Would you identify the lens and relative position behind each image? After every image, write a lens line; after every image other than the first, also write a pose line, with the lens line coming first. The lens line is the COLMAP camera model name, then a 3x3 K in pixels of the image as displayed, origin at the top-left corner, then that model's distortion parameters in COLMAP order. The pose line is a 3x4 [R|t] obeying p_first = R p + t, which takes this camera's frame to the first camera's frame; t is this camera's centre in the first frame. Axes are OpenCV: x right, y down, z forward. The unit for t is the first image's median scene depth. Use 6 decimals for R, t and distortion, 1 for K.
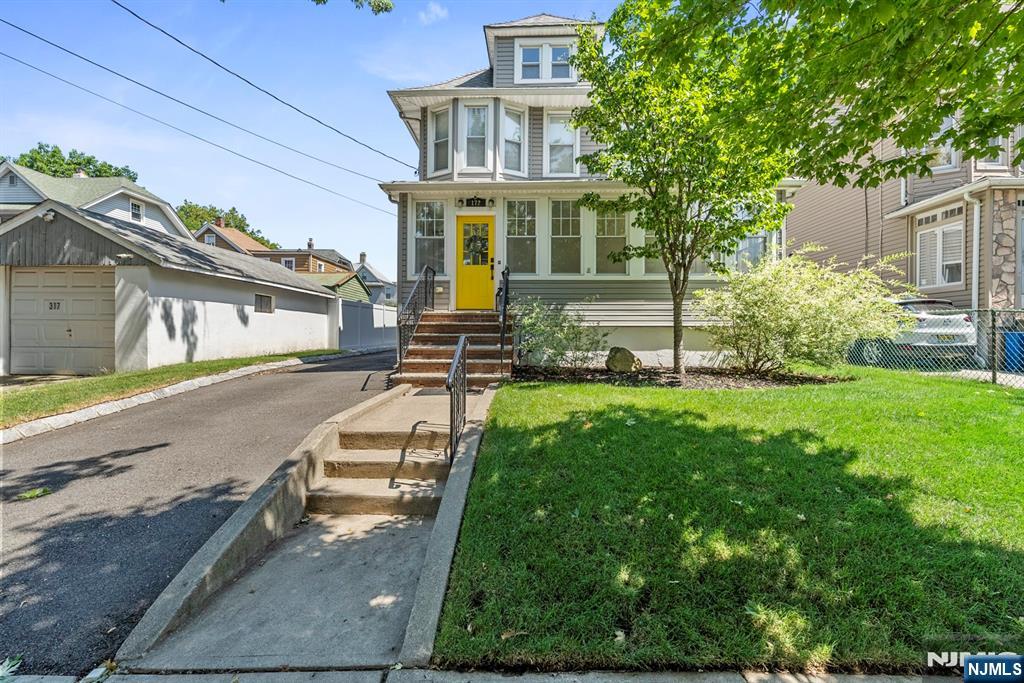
lens RADIAL K [[416.5, 0, 512.0], [0, 416.5, 341.5], [0, 0, 1]] dist [-0.002882, -0.000171]
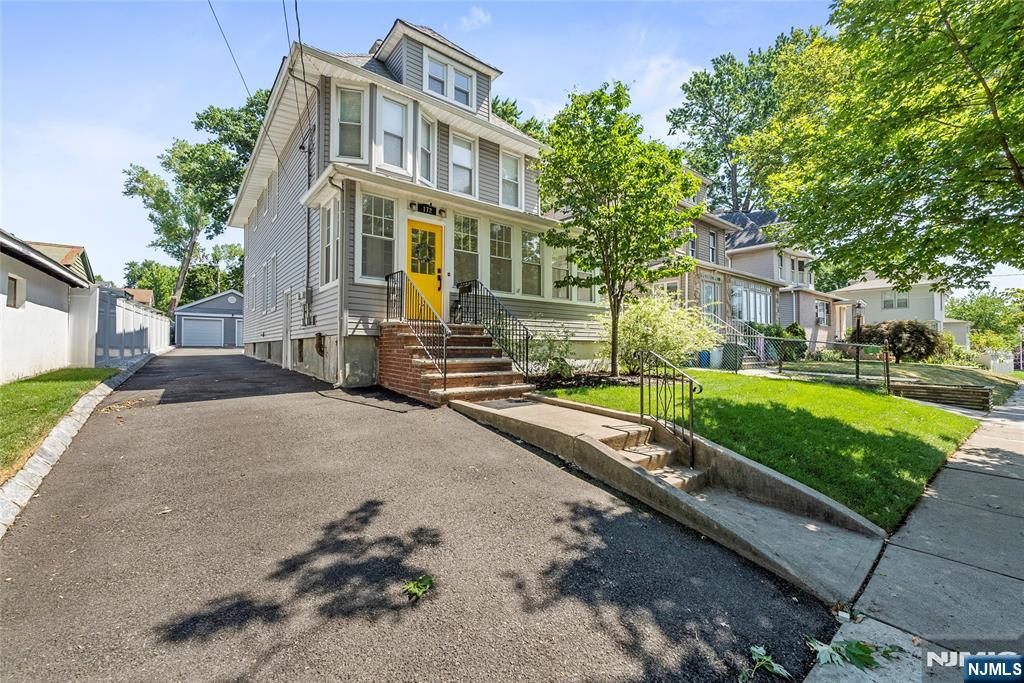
lens RADIAL K [[421.5, 0, 512.0], [0, 421.5, 341.5], [0, 0, 1]] dist [0.000166, -0.000136]
pose [[0.759156, 0.009657, 0.650837, -0.569499], [0.005328, 0.999764, -0.021048, -0.007396], [-0.650887, 0.019446, 0.758926, 0.141106]]
